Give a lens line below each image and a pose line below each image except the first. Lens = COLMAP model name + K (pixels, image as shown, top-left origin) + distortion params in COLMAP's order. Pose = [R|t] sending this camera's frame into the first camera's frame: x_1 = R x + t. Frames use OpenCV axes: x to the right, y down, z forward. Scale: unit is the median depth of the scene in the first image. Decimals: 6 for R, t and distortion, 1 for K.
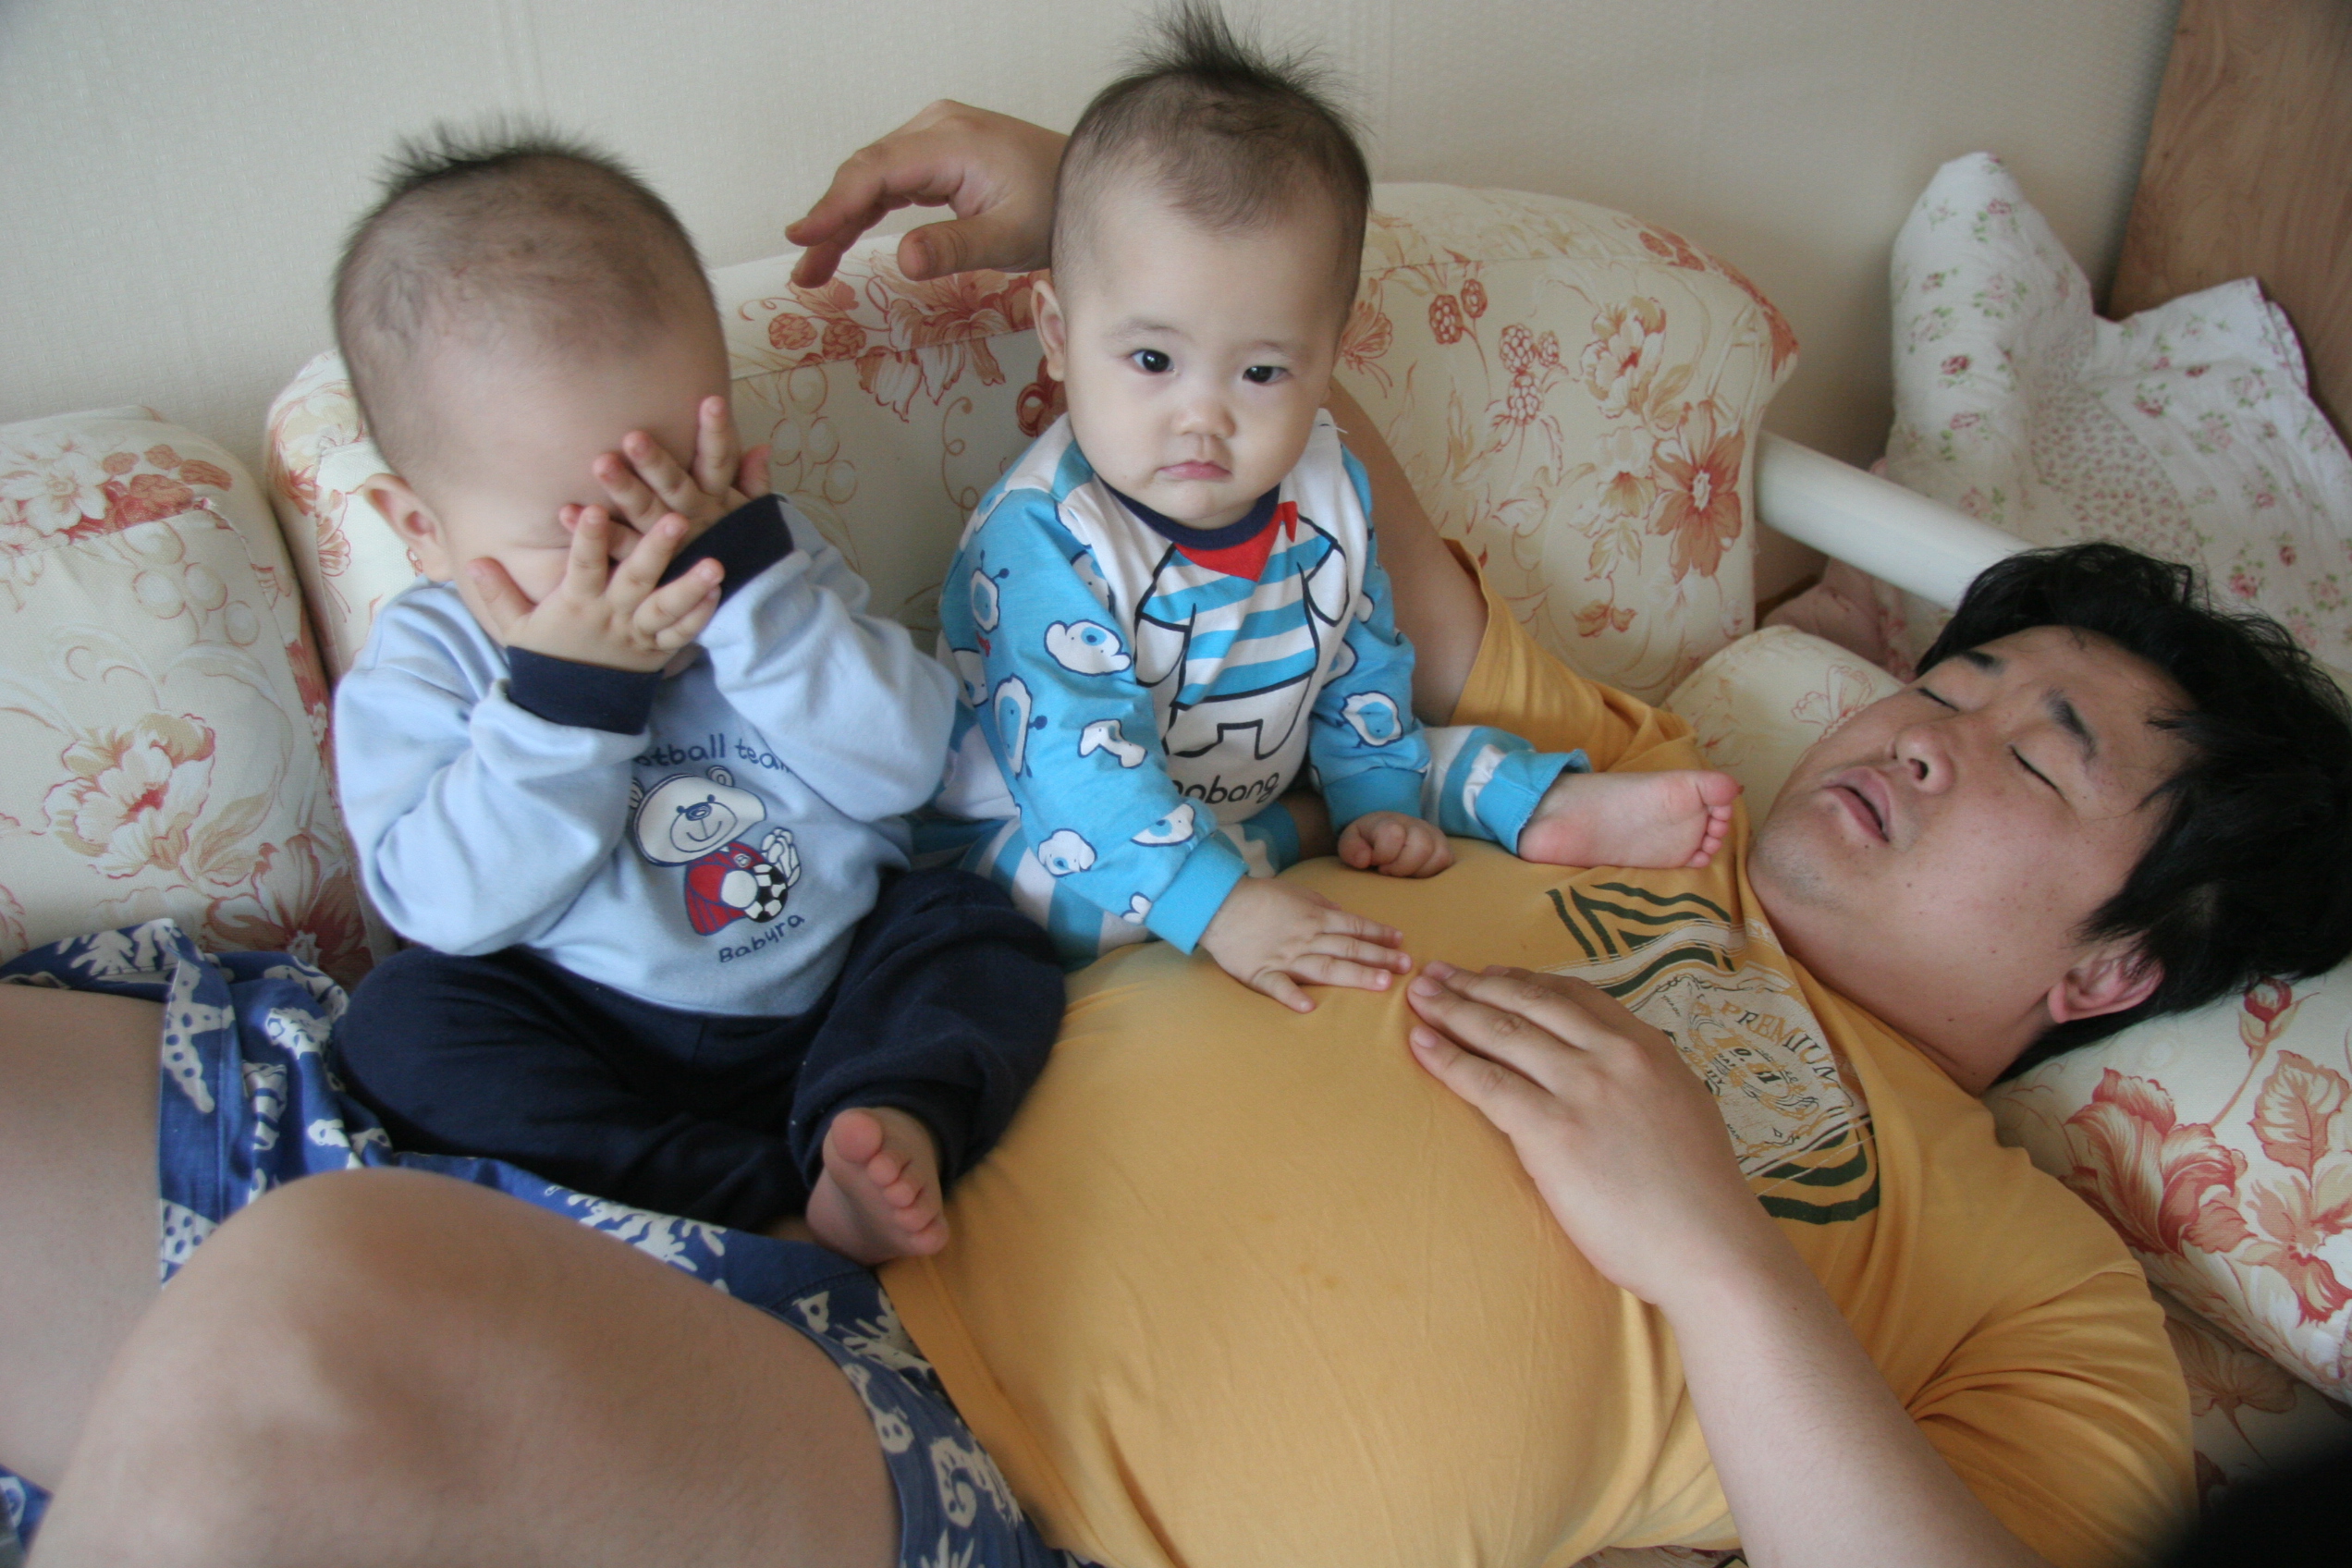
lens RADIAL K [[2052.2, 0, 1152.6], [0, 2052.2, 819.3], [0, 0, 1]] dist [-0.155650, 0.214902]
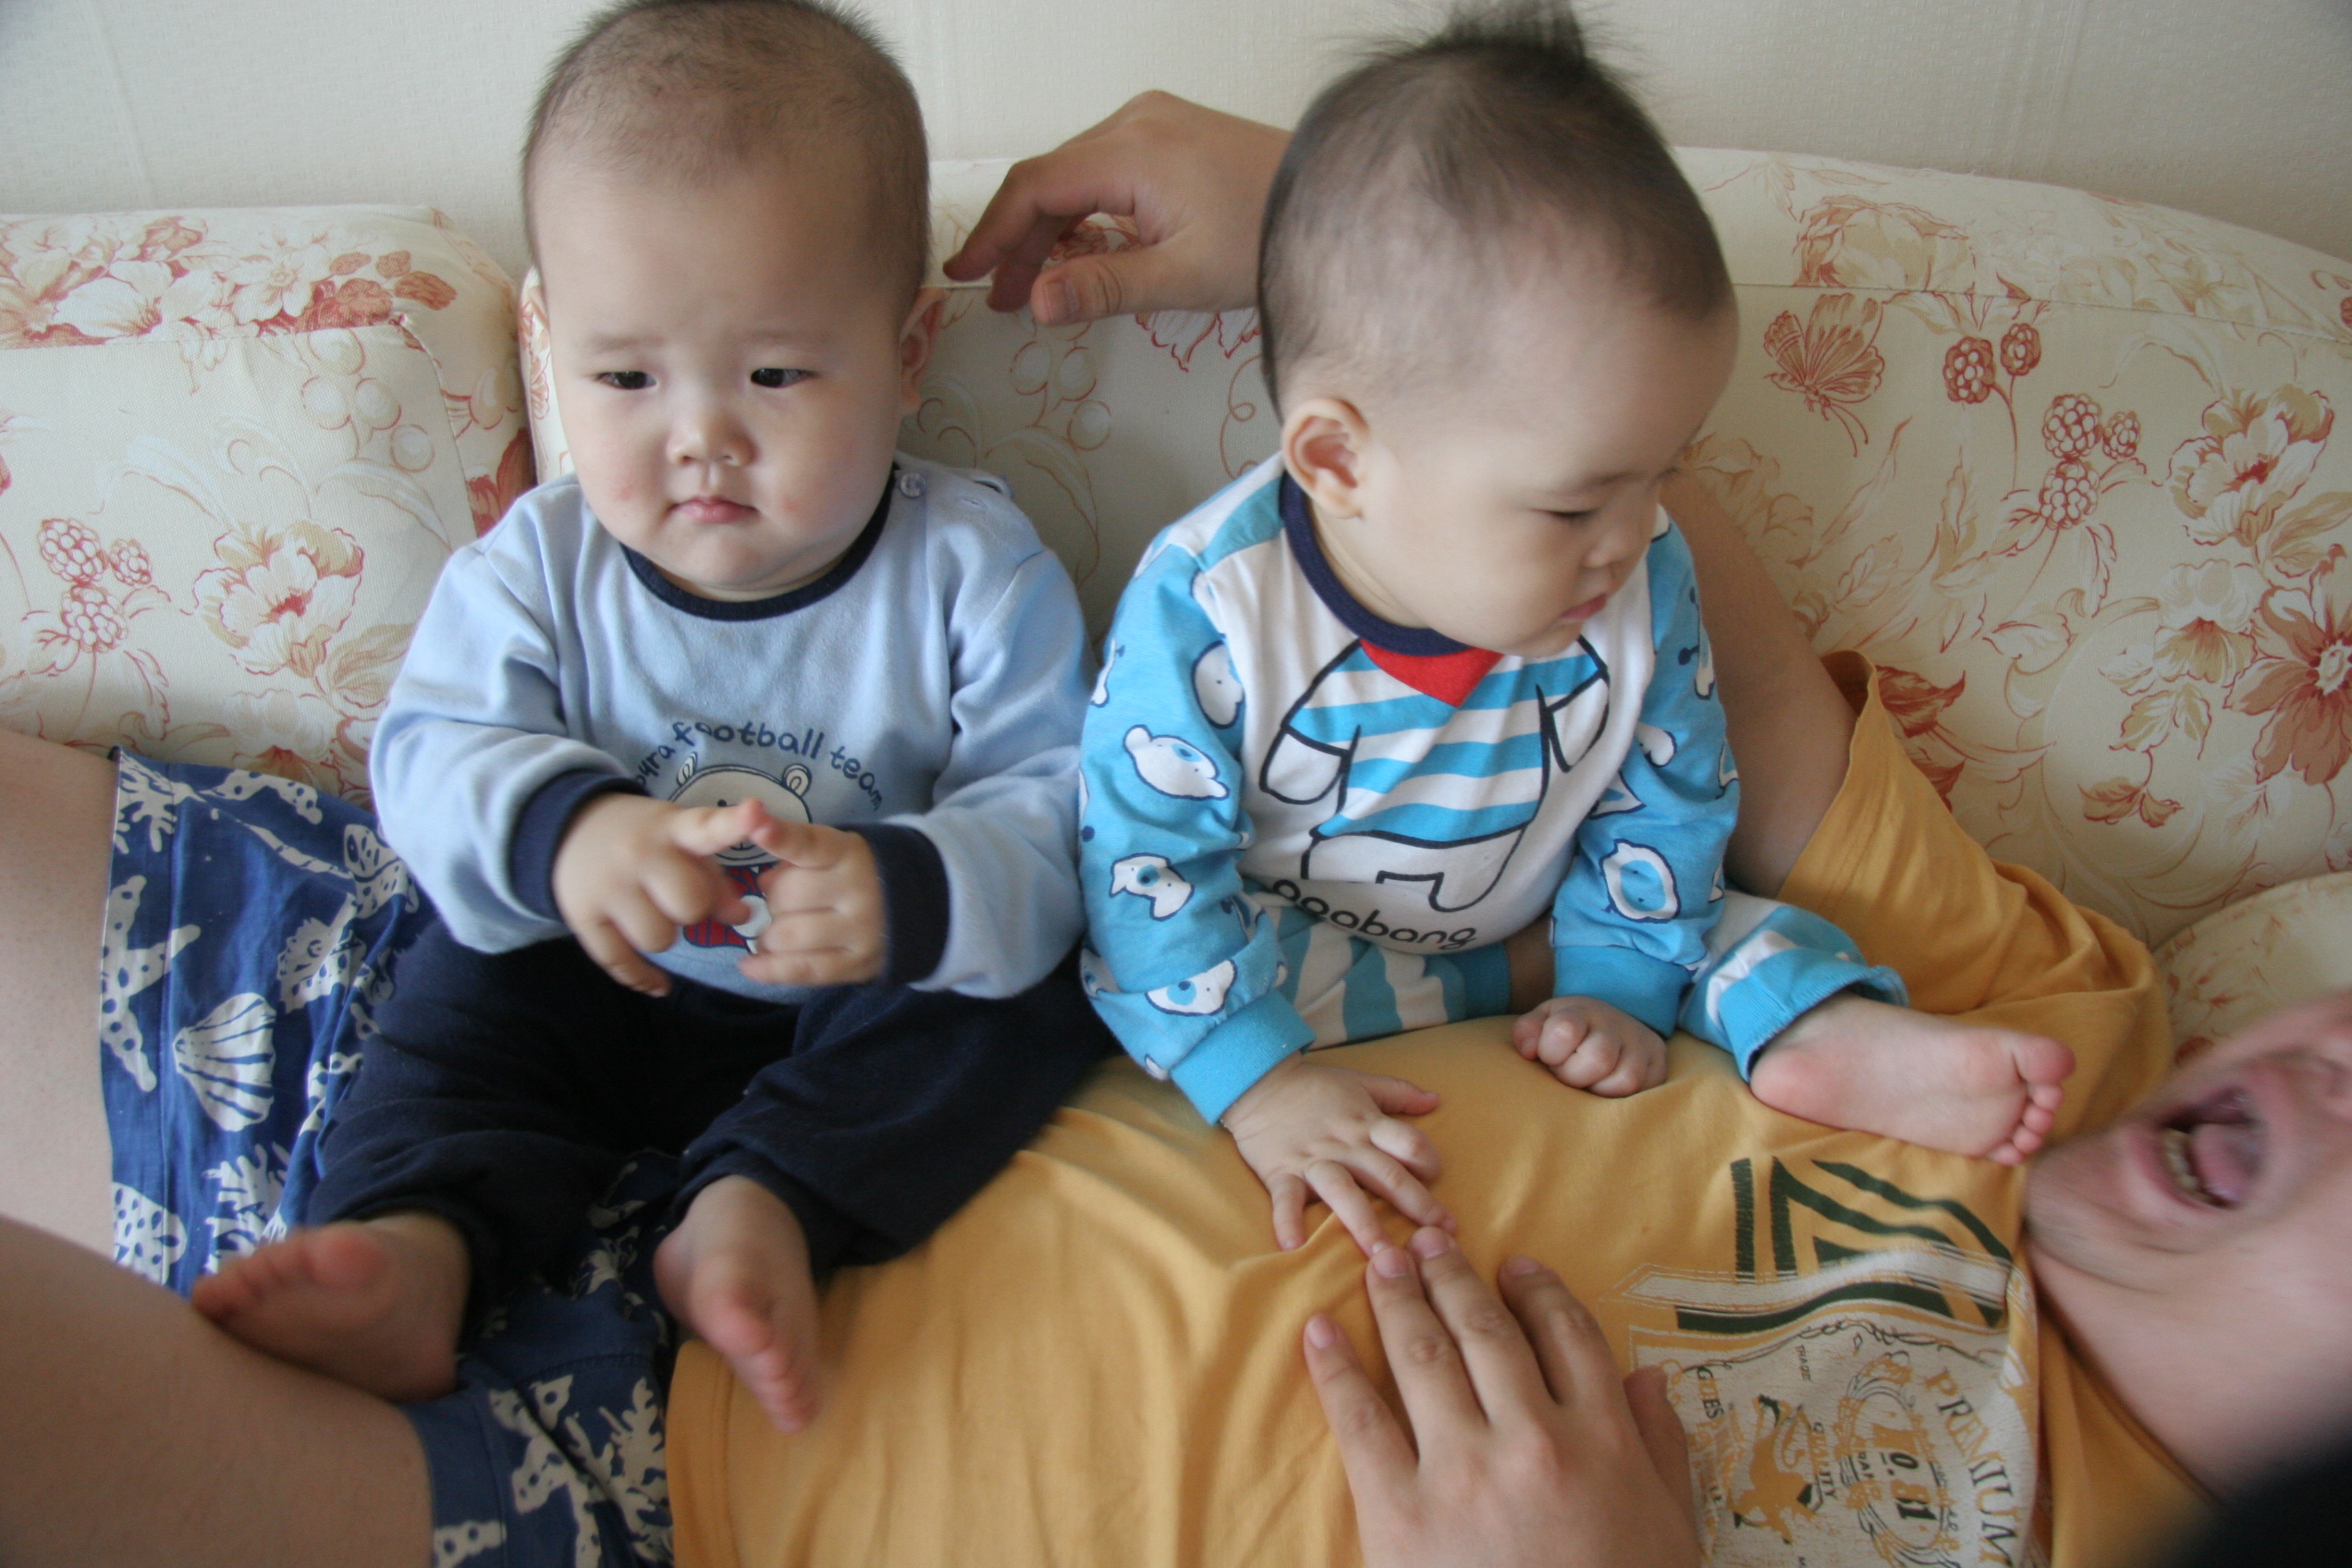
lens RADIAL K [[2068.7, 0, 1175.7], [0, 2068.7, 800.2], [0, 0, 1]] dist [-0.126391, 0.171187]
pose [[0.879245, 0.270269, -0.392279, 0.218580], [-0.251050, 0.962732, 0.100599, -0.092135], [0.404848, 0.010031, 0.914329, 0.187488]]
